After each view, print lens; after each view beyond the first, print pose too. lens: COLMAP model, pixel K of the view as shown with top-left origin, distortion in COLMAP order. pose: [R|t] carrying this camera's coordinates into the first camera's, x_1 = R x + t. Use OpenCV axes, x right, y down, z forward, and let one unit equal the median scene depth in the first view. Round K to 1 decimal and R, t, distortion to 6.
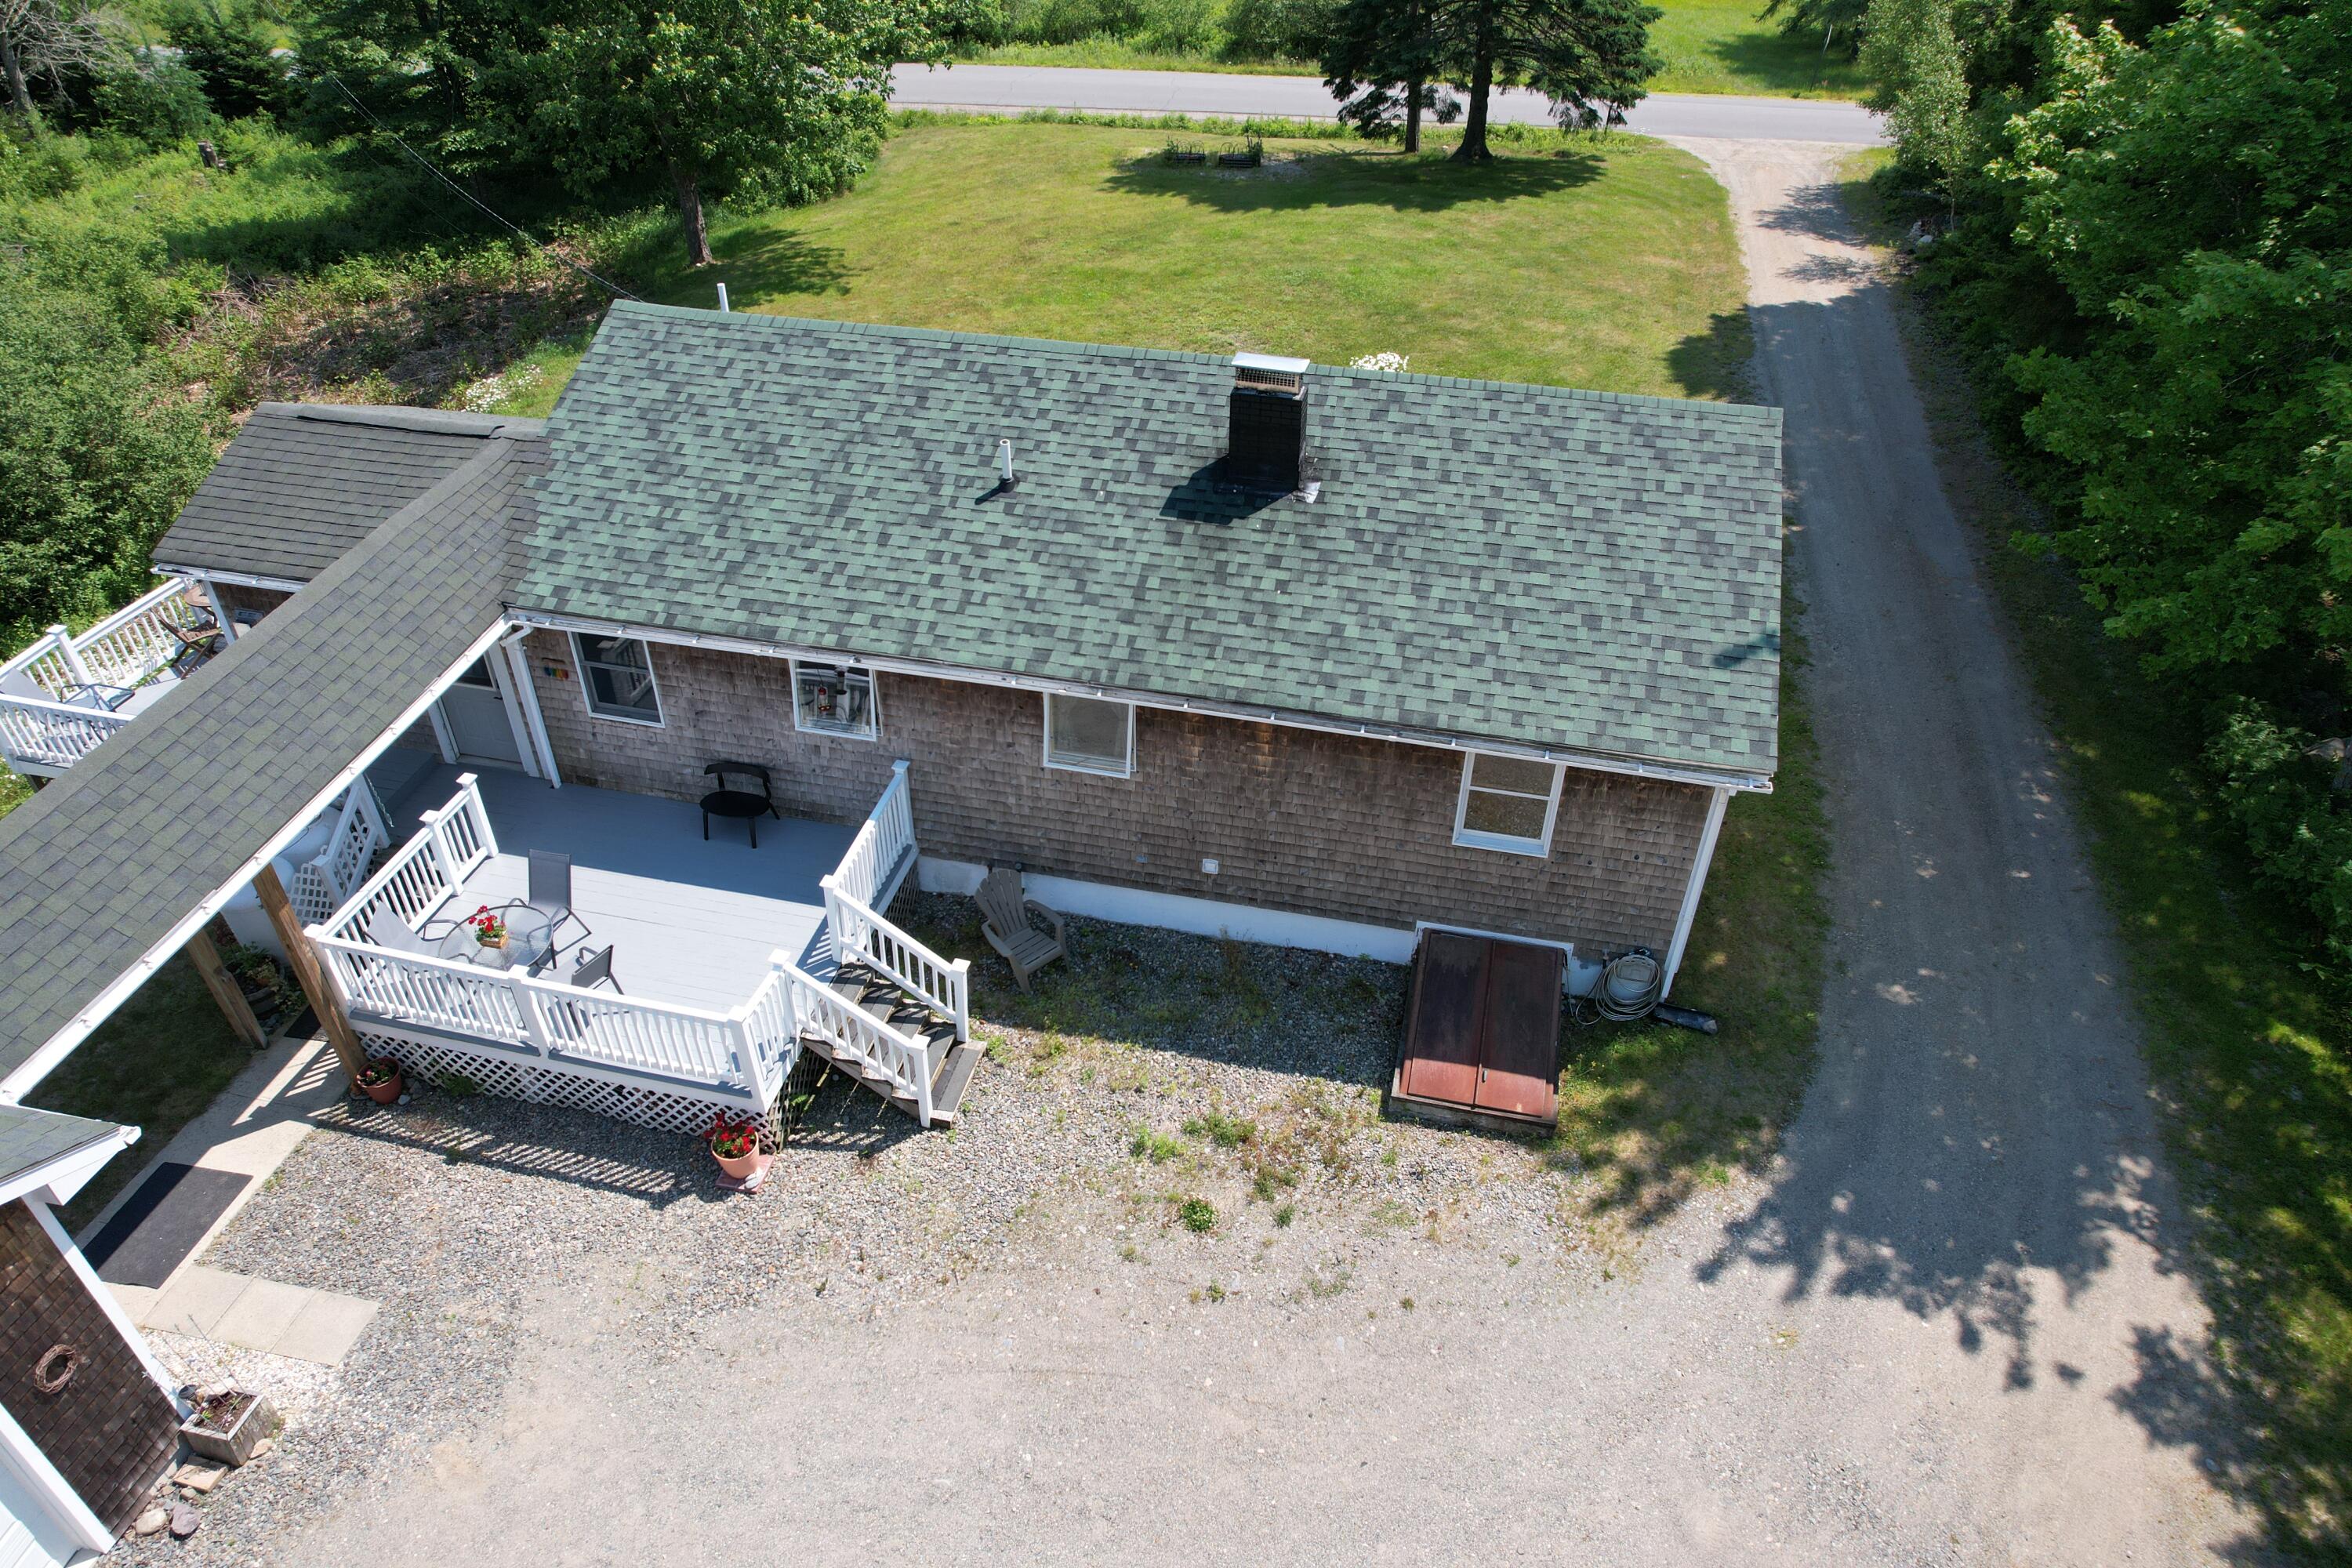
lens RADIAL K [[1502.7, 0, 1178.2], [0, 1502.7, 811.7], [0, 0, 1]] dist [-0.069636, 0.060202]
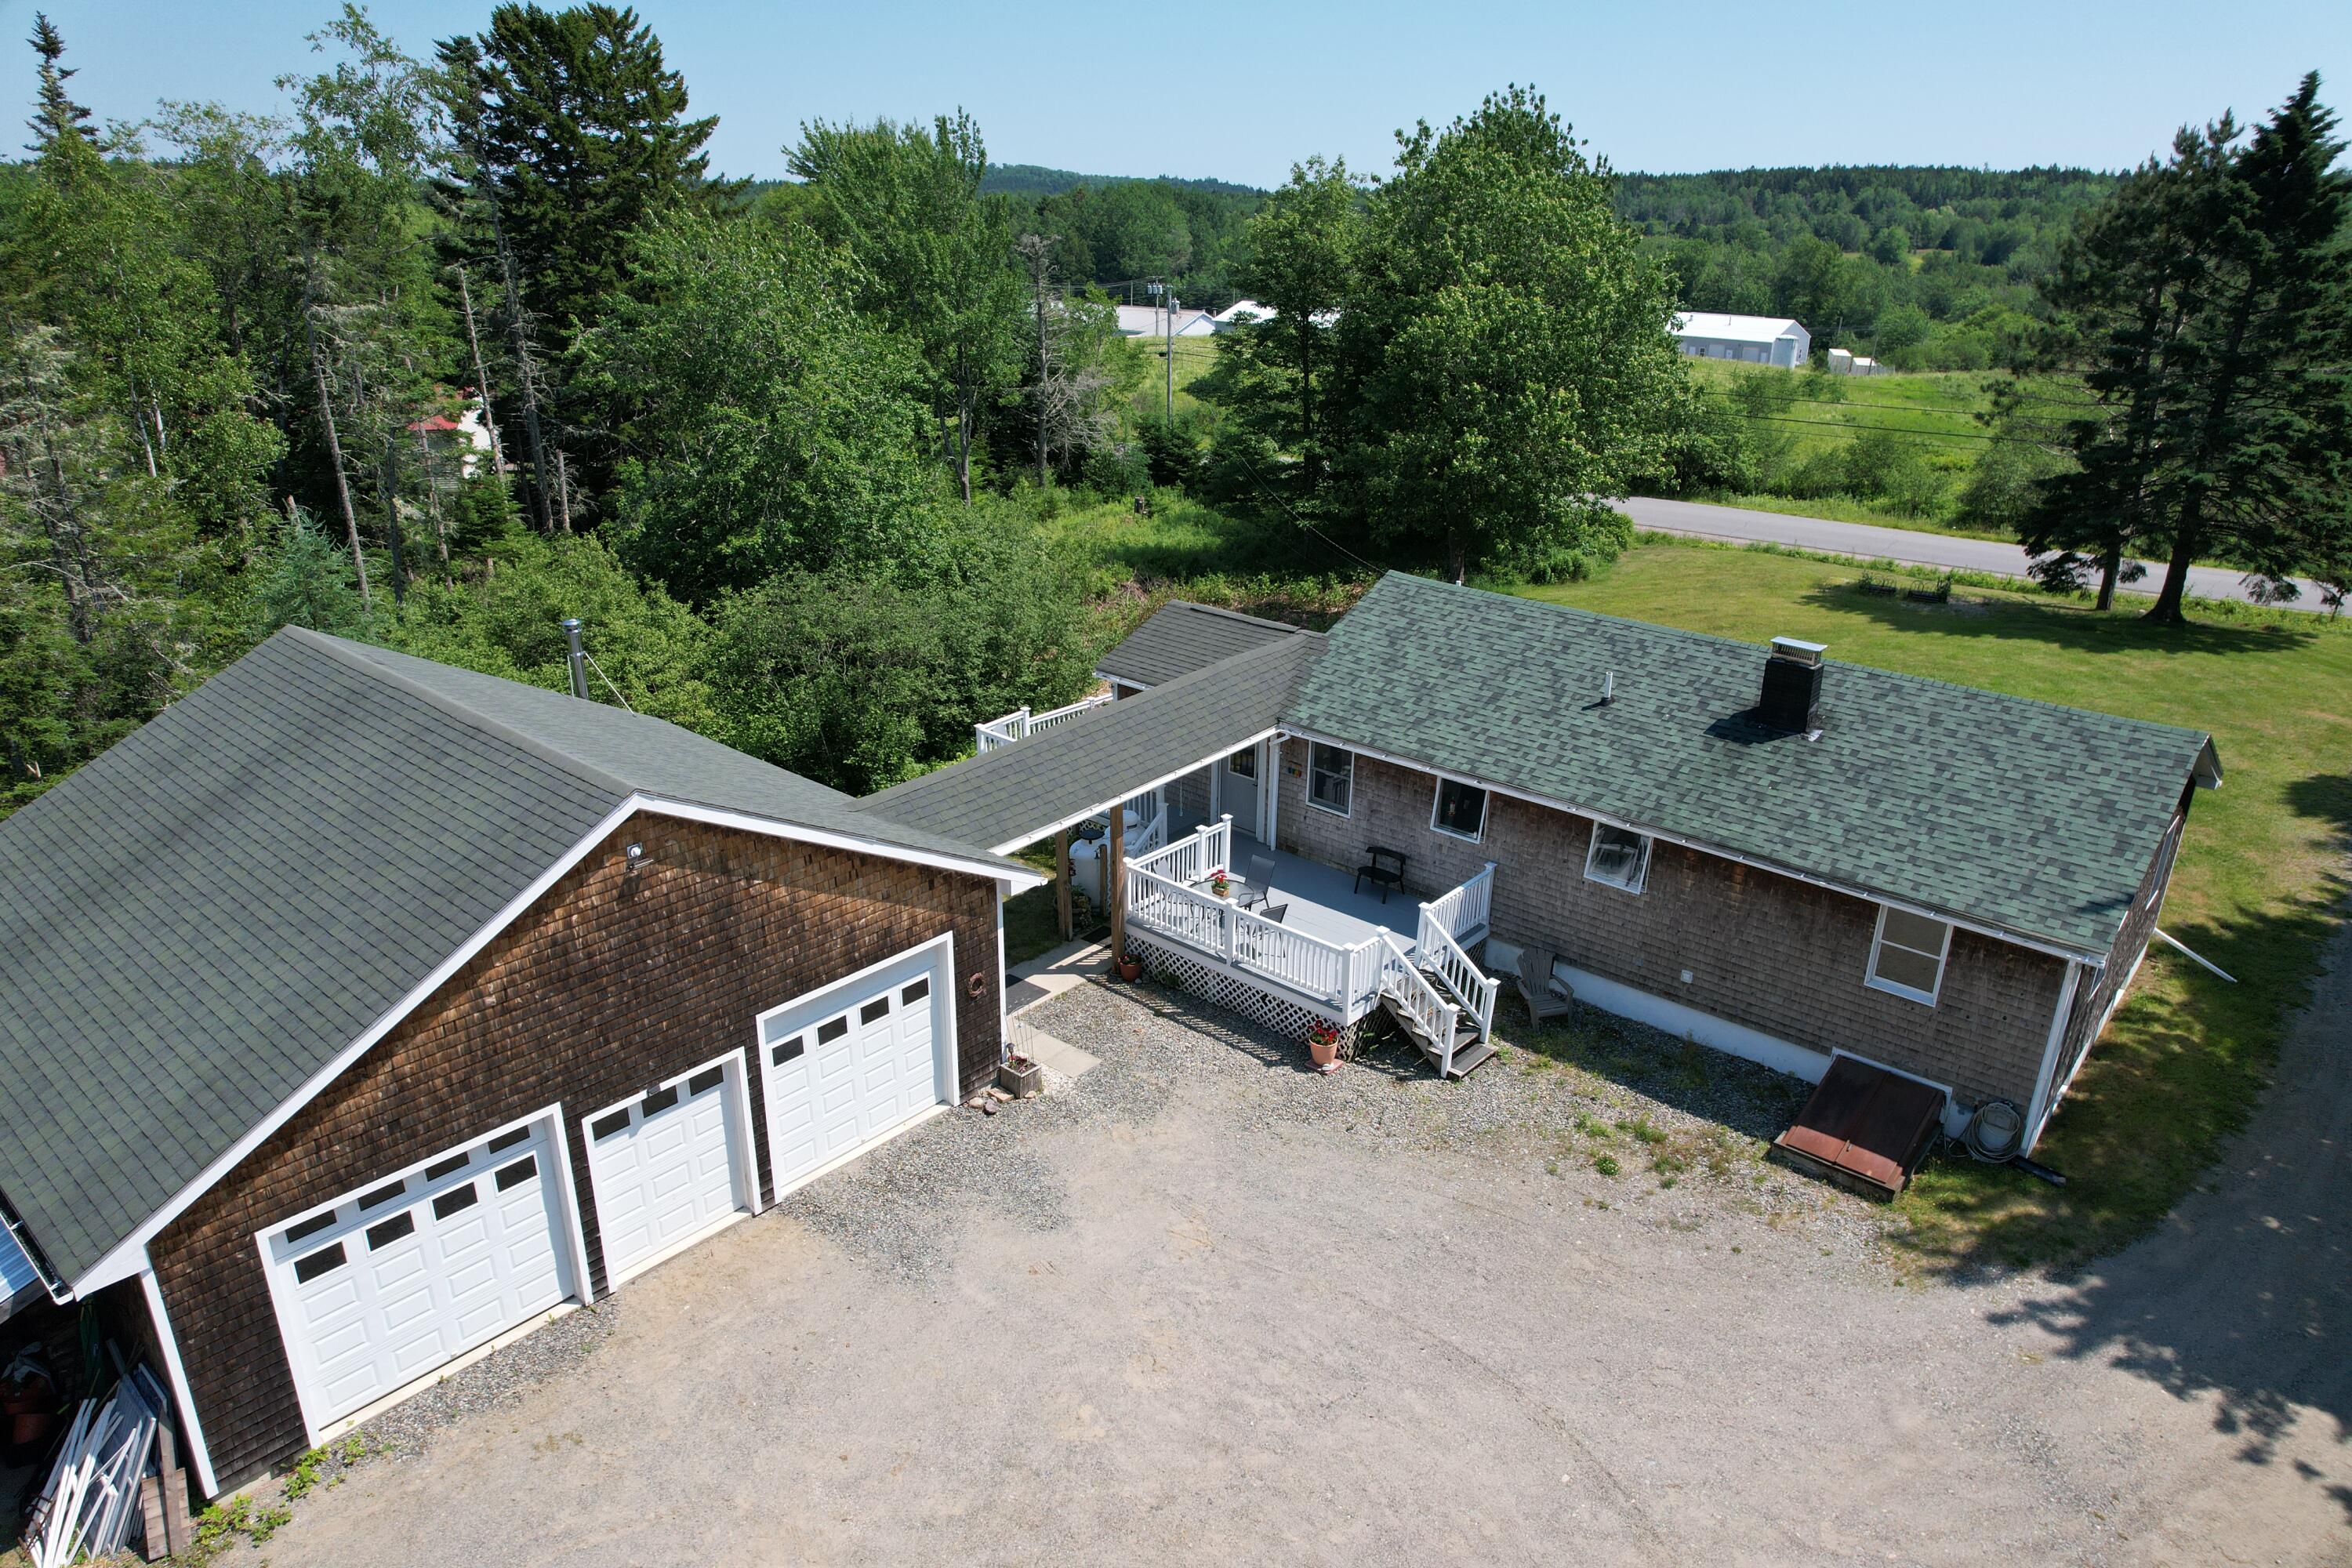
lens RADIAL K [[1502.7, 0, 1179.0], [0, 1502.7, 809.5], [0, 0, 1]] dist [-0.069636, 0.060202]
pose [[0.877350, 0.180461, -0.444624, 0.211386], [-0.294376, 0.934157, -0.201725, 0.334828], [0.378945, 0.307870, 0.872706, -0.474276]]
